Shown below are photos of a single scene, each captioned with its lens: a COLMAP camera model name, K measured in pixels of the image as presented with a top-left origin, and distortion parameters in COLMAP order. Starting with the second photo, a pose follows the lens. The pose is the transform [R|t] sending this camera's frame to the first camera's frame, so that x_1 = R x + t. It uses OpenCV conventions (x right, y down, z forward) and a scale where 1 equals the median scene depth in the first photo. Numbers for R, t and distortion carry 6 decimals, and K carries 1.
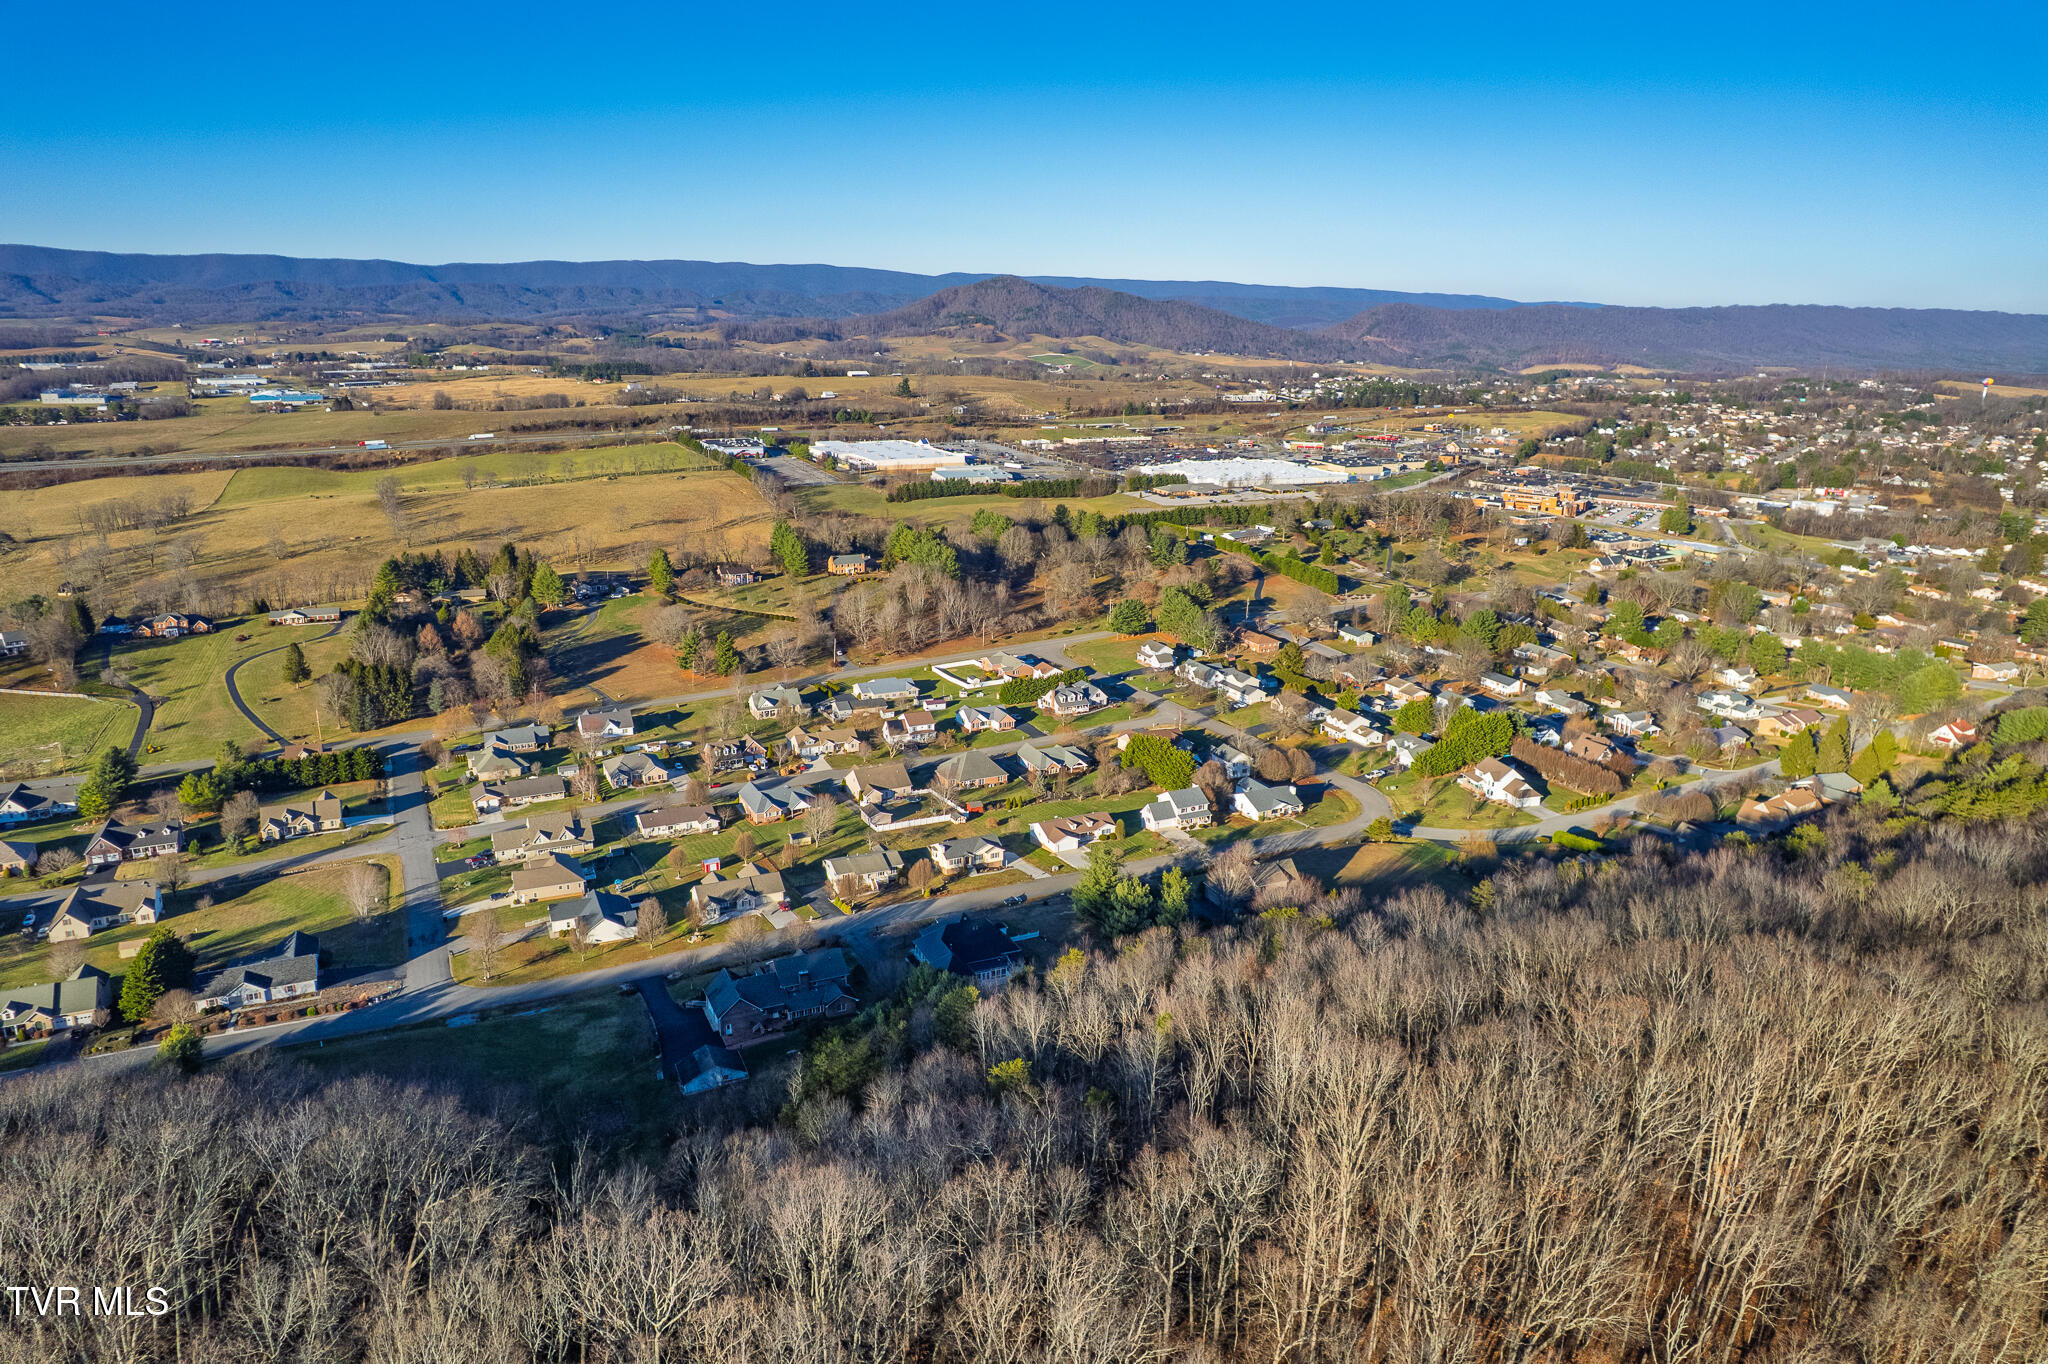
lens RADIAL K [[1318.1, 0, 1017.5], [0, 1318.1, 672.0], [0, 0, 1]] dist [-0.077532, 0.068859]
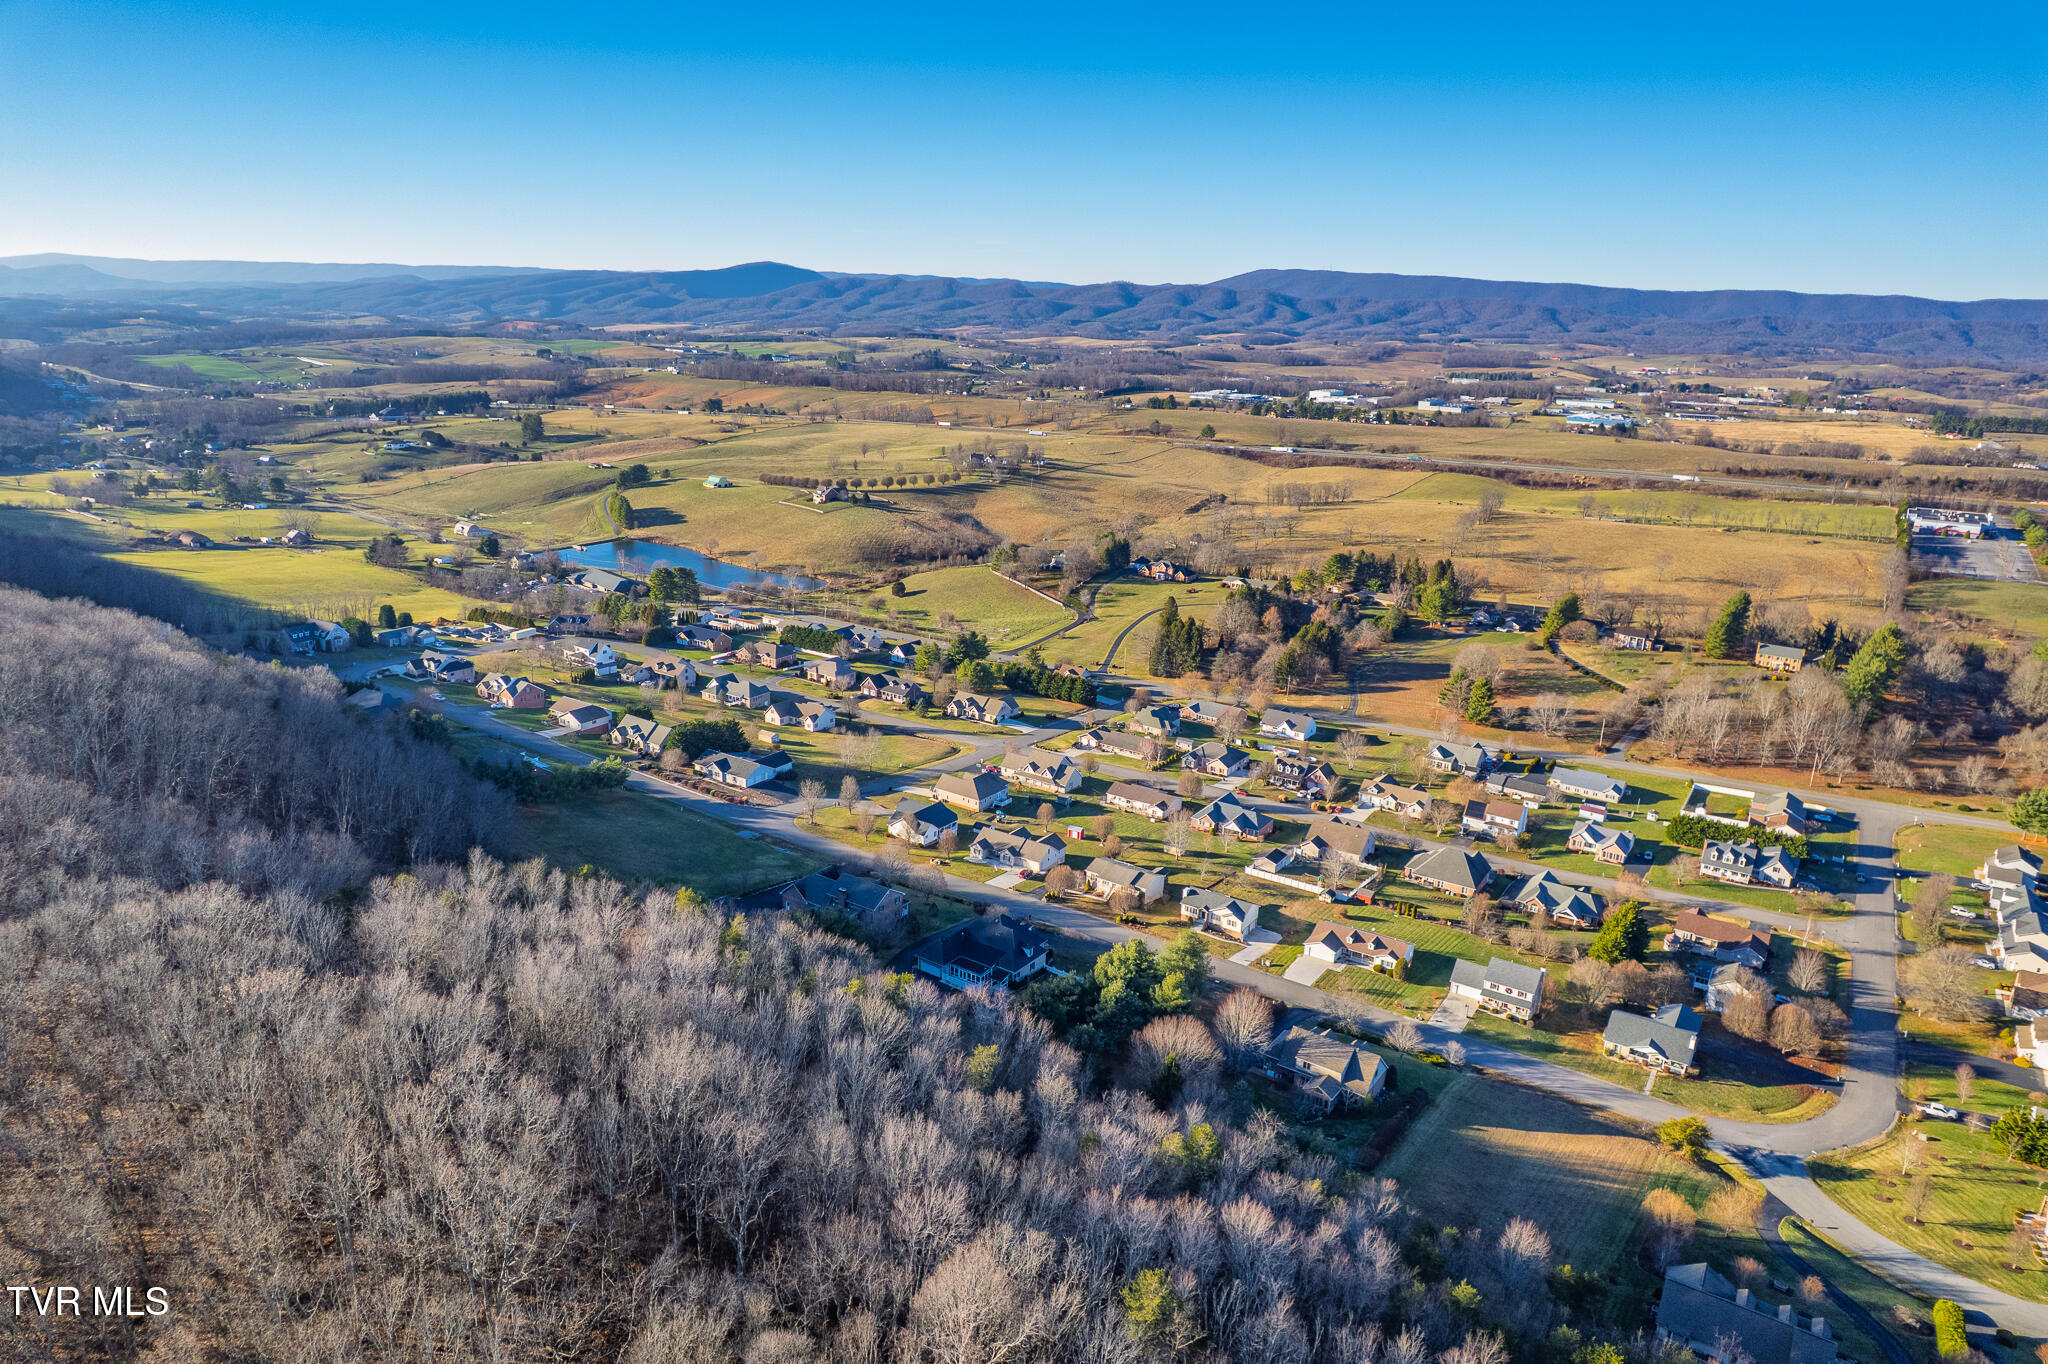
lens RADIAL K [[1318.1, 0, 1017.5], [0, 1318.1, 672.0], [0, 0, 1]] dist [-0.077532, 0.068859]
pose [[0.502853, 0.233647, -0.832195, 0.194852], [-0.255416, 0.959946, 0.115179, -0.029063], [0.825773, 0.154637, 0.542389, 0.114890]]
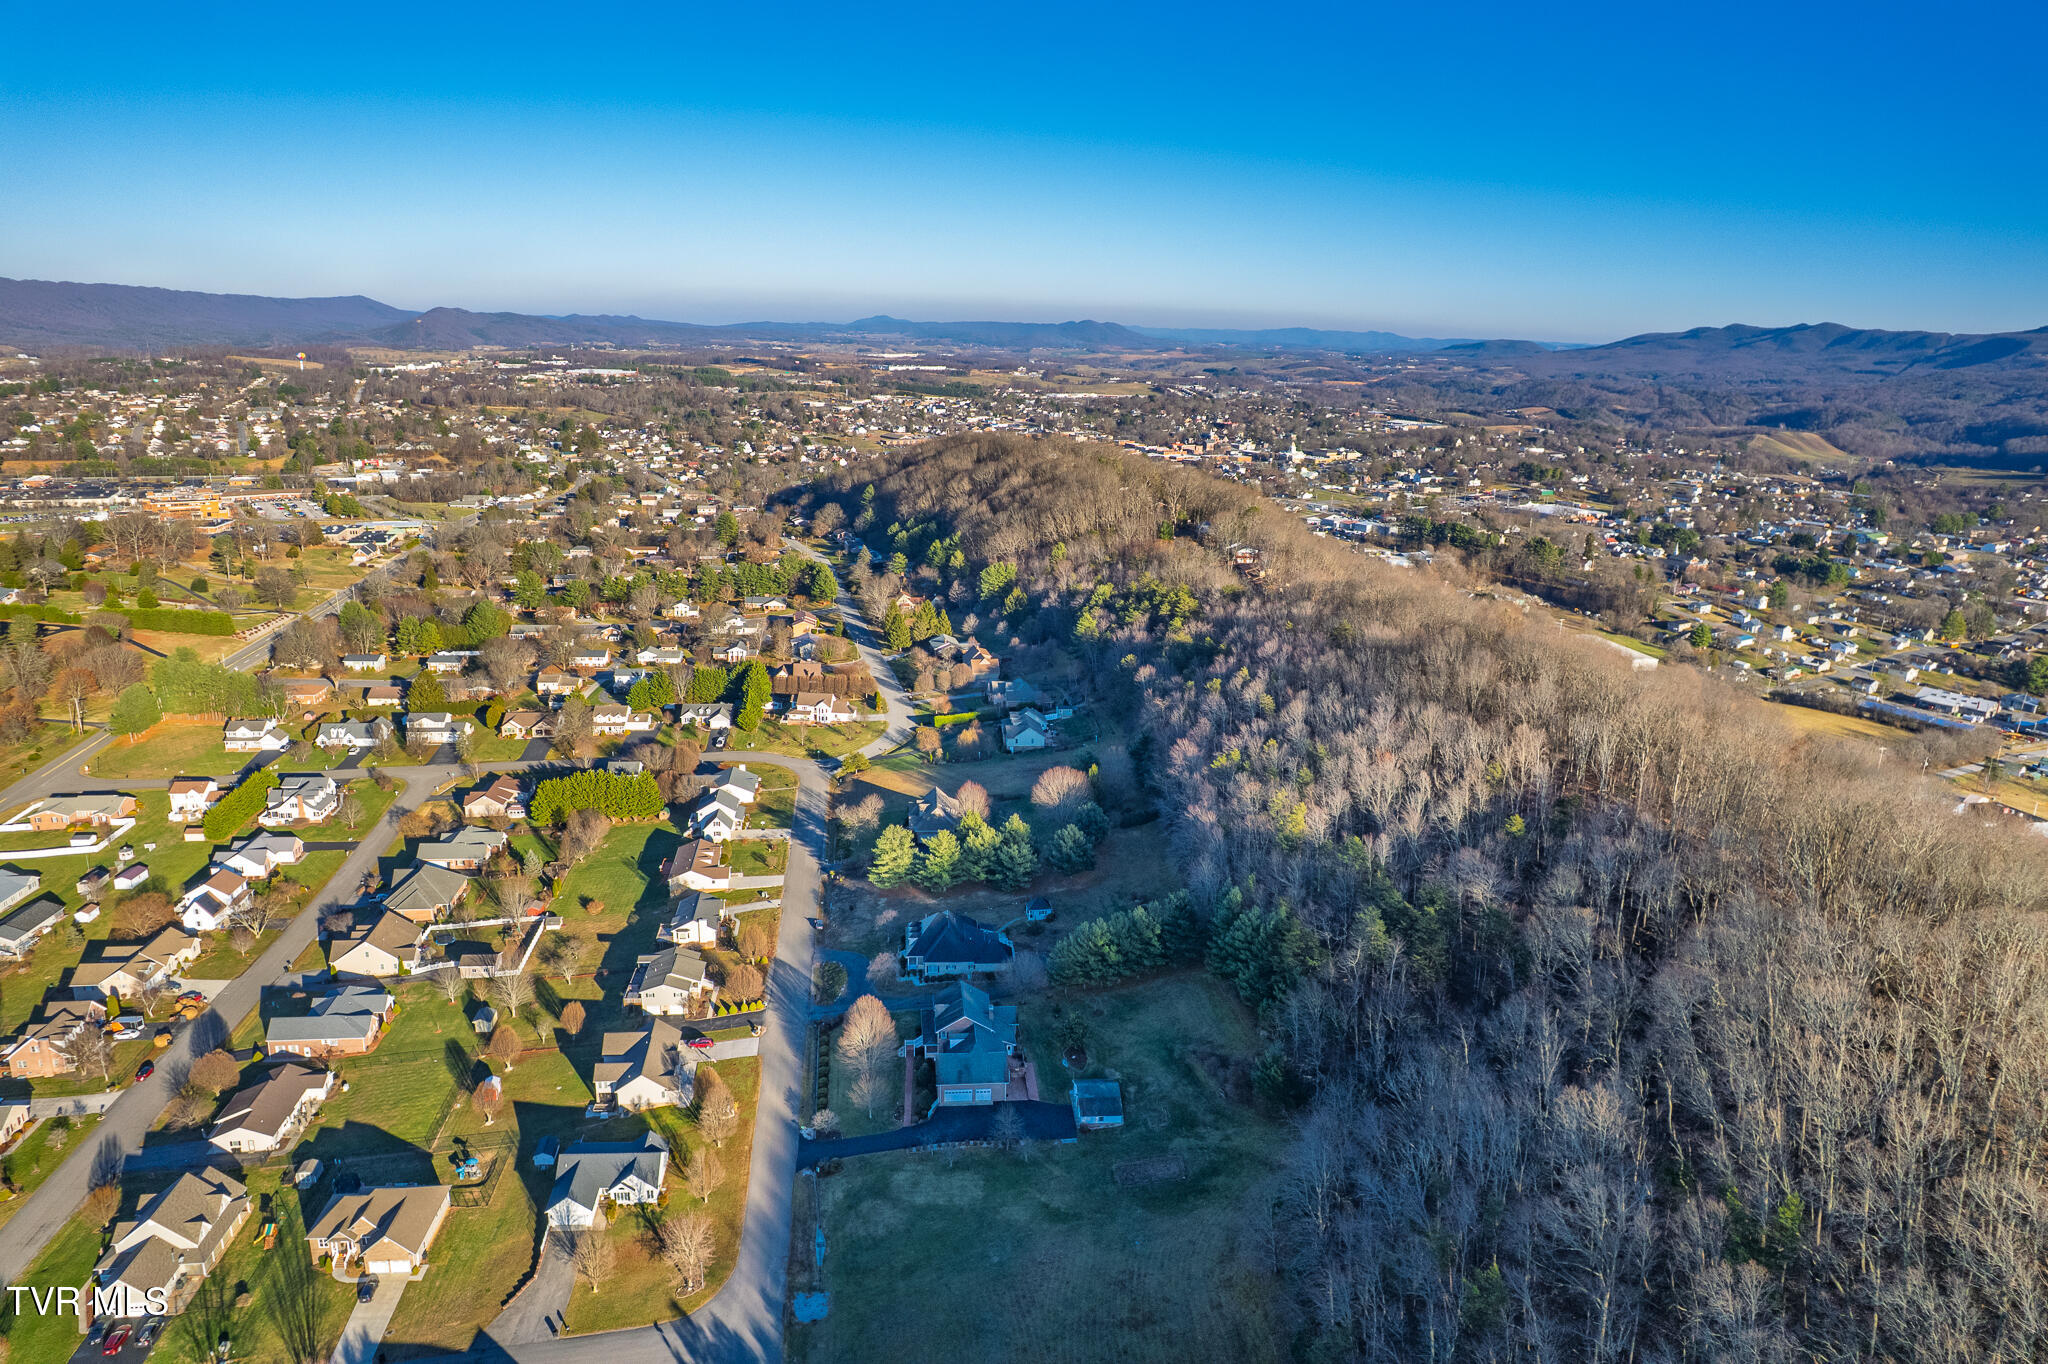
lens RADIAL K [[1318.1, 0, 1017.5], [0, 1318.1, 672.0], [0, 0, 1]] dist [-0.077532, 0.068859]
pose [[0.337588, -0.251056, 0.907197, -0.234371], [0.233921, 0.955917, 0.177492, -0.042696], [-0.911765, 0.152293, 0.381433, 0.136521]]
